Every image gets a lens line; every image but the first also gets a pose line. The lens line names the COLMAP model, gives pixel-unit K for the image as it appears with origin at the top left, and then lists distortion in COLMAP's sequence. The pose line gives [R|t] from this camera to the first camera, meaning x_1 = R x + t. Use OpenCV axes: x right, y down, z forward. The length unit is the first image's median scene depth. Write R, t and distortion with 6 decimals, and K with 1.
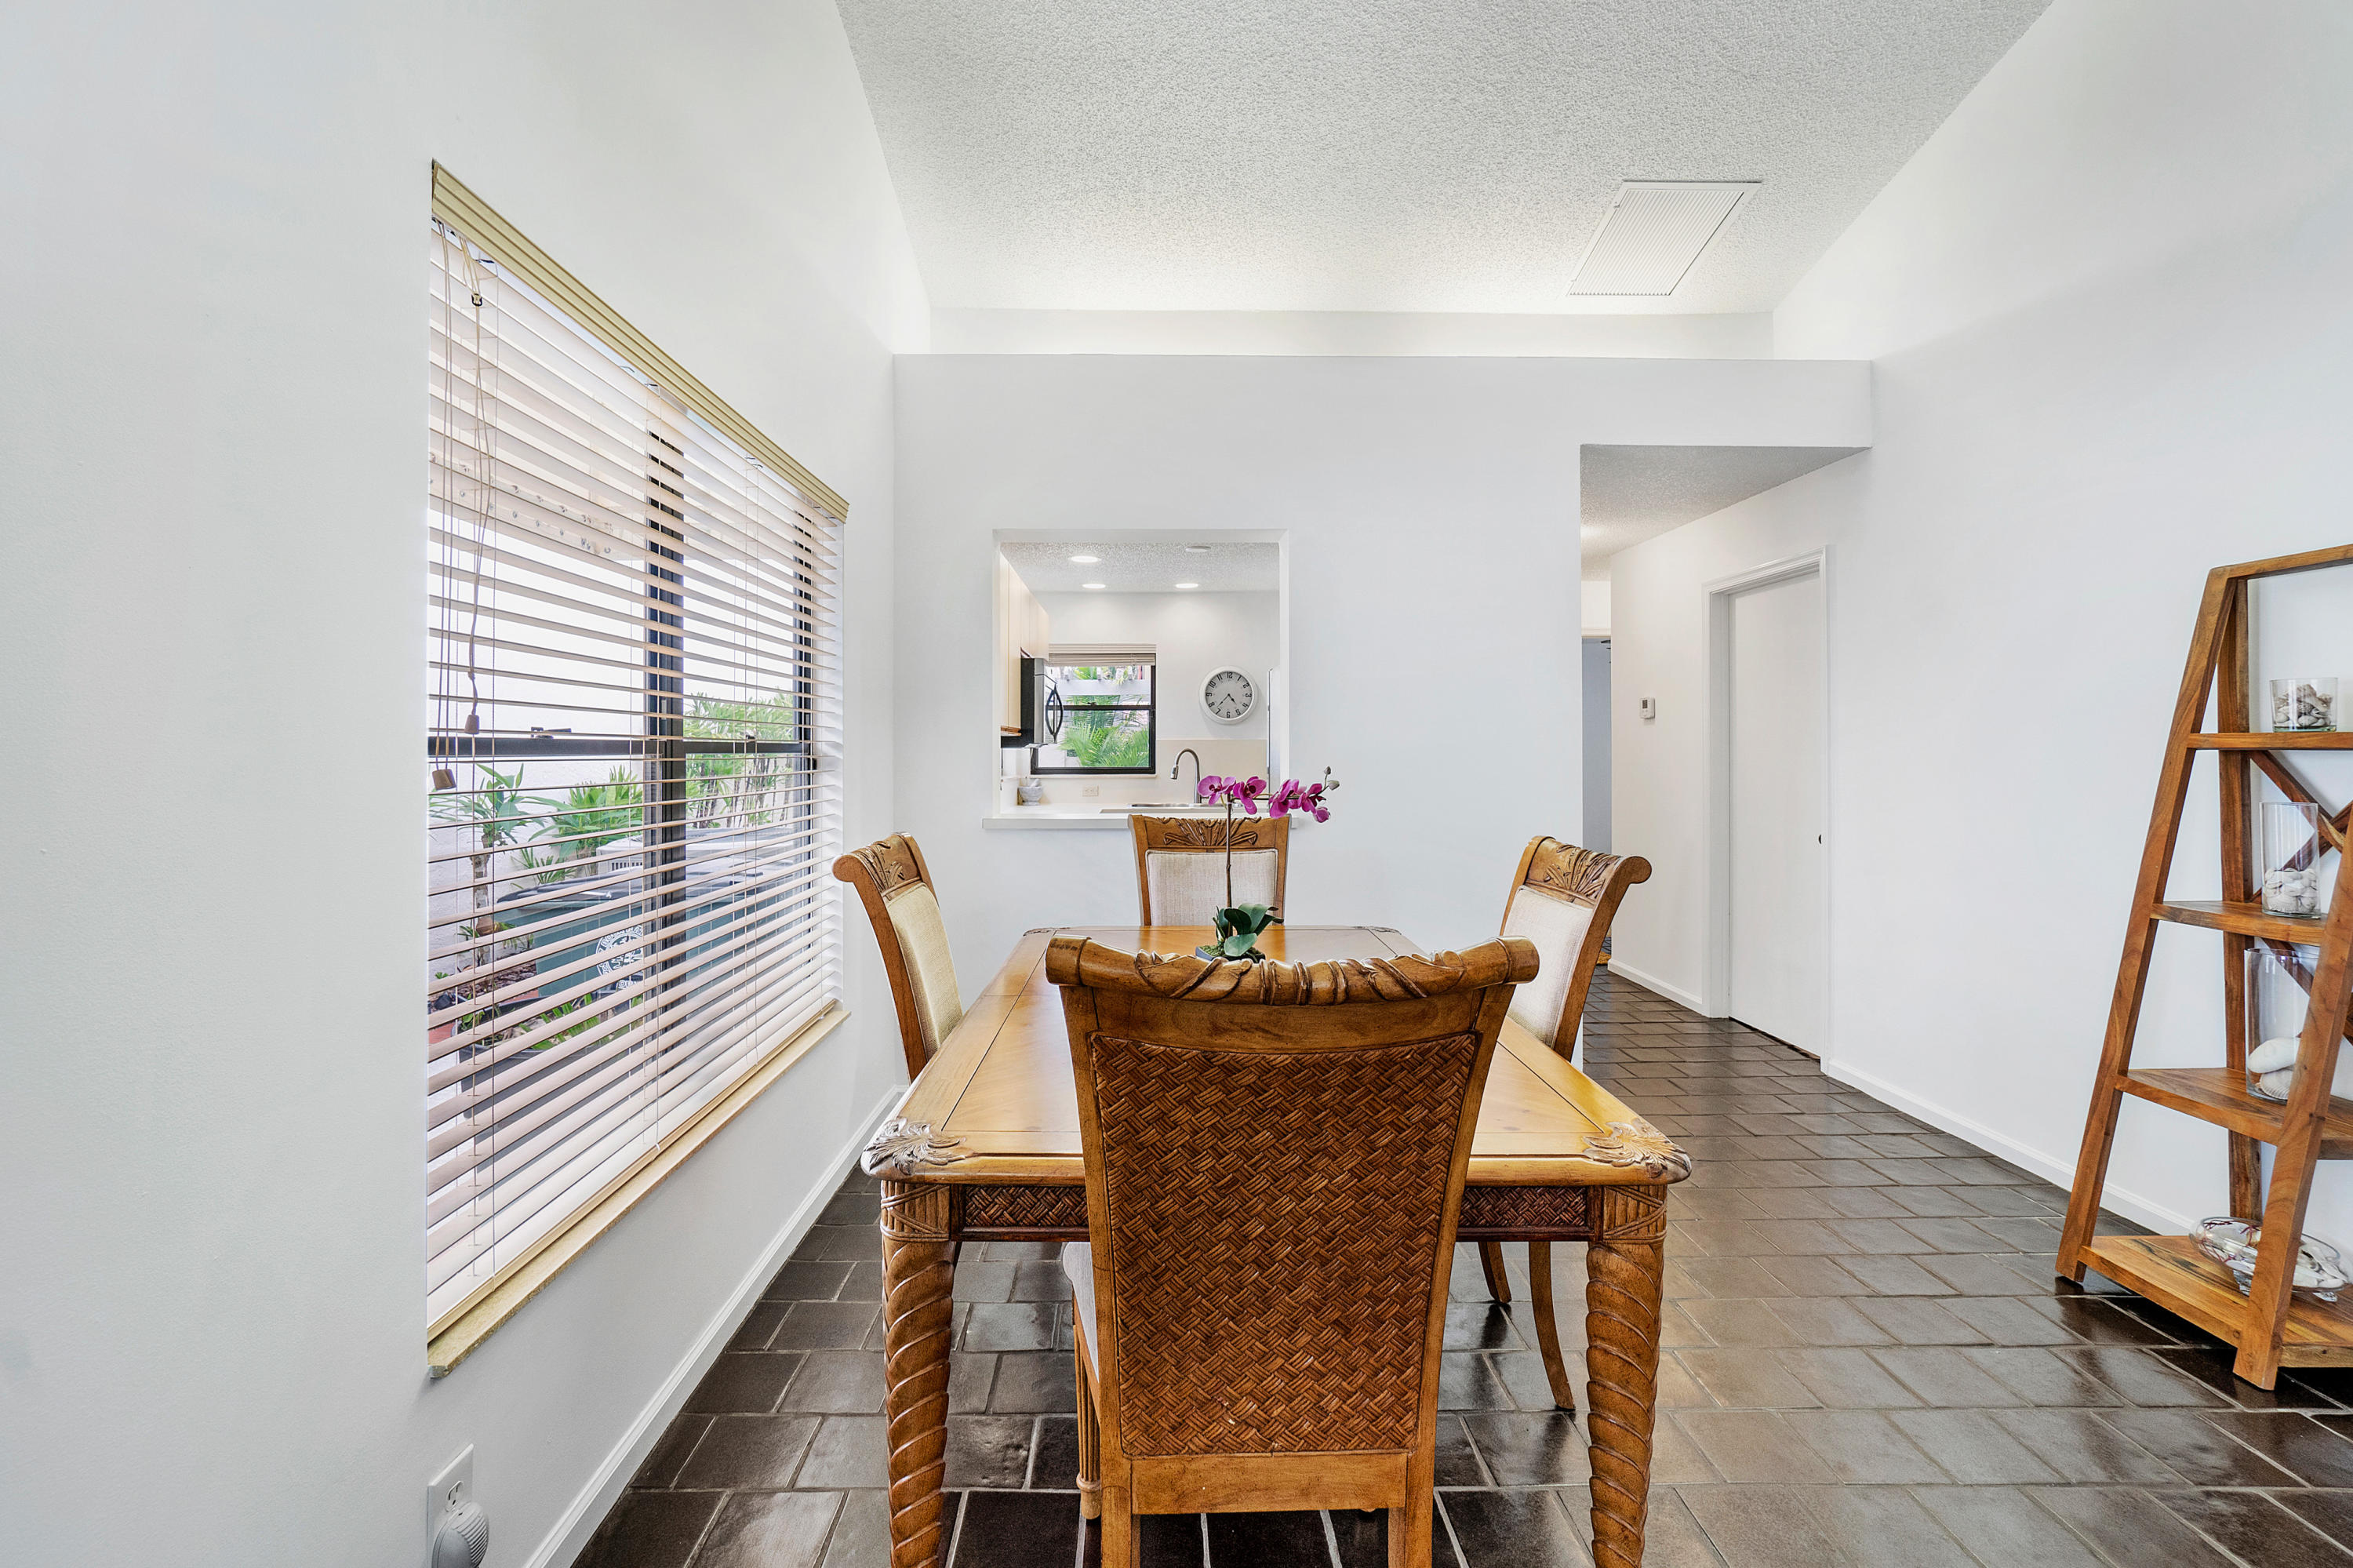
lens RADIAL K [[1043.6, 0, 1164.7], [0, 1043.6, 746.7], [0, 0, 1]] dist [-0.023125, 0.007074]
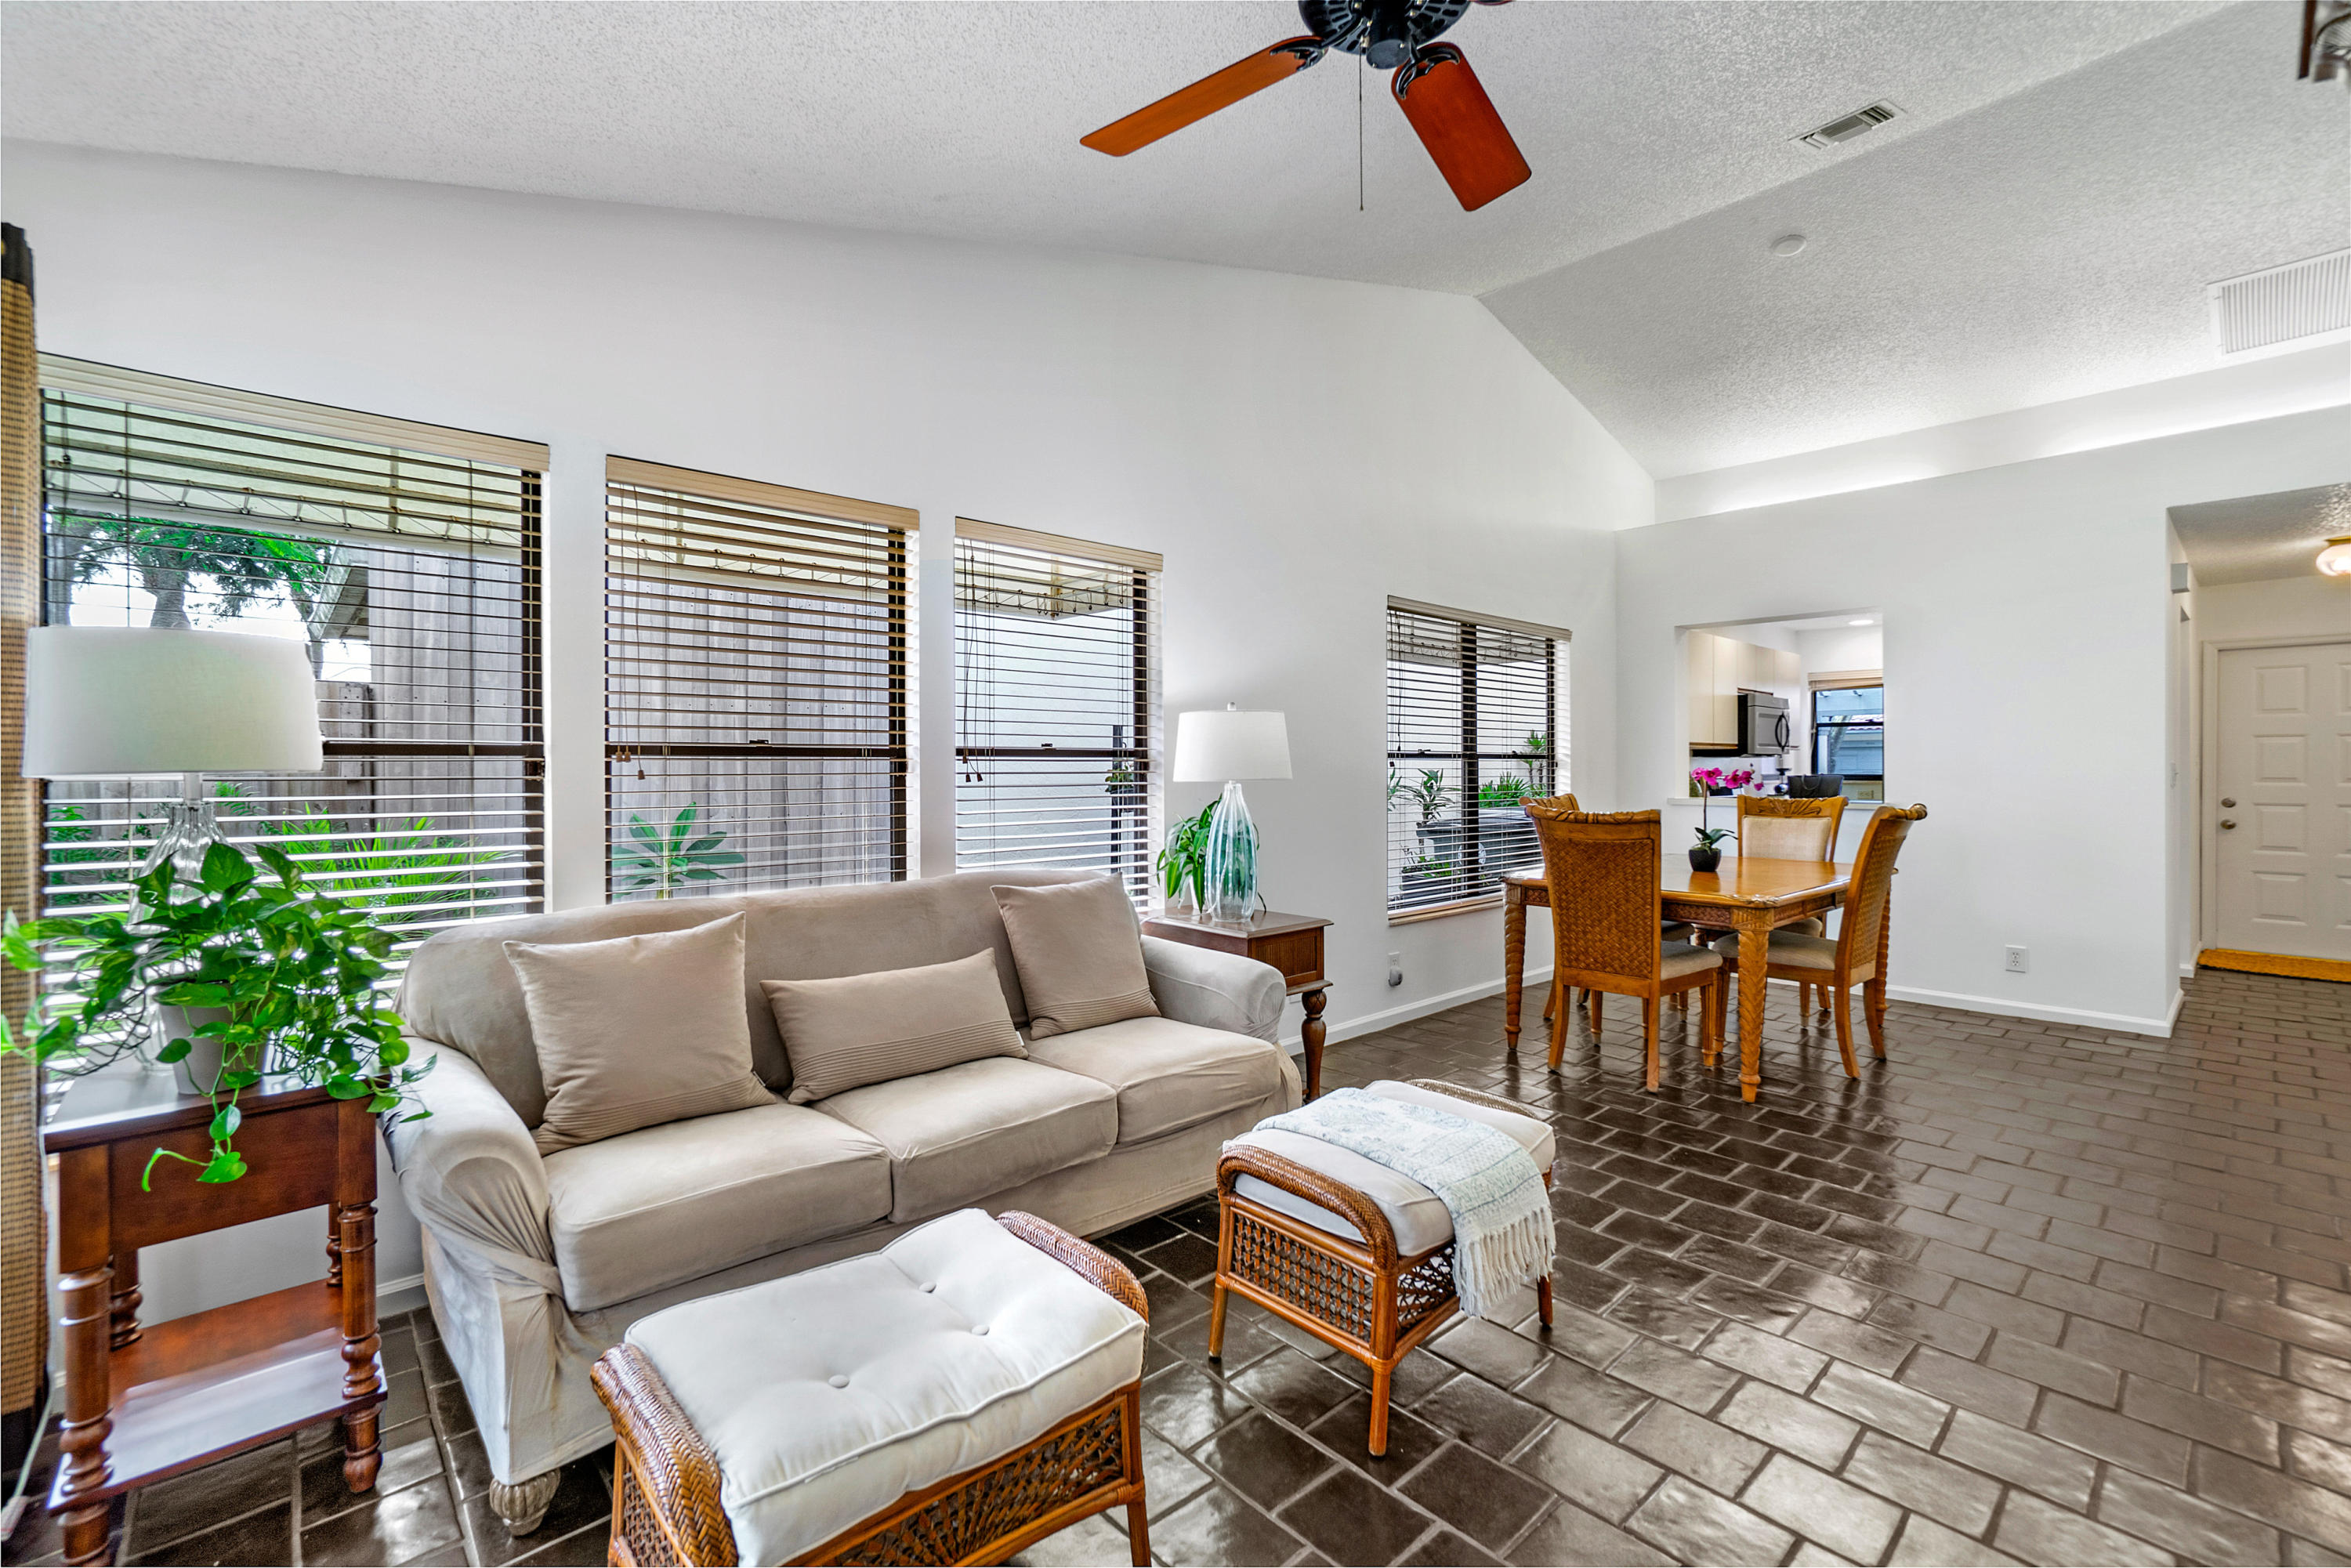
lens RADIAL K [[1042.6, 0, 1168.1], [0, 1042.6, 778.1], [0, 0, 1]] dist [-0.023125, 0.007074]
pose [[0.666324, 0.007857, -0.745621, 0.997136], [0.003428, 0.999902, 0.013600, 0.018011], [0.745655, -0.011618, 0.666231, -1.346888]]
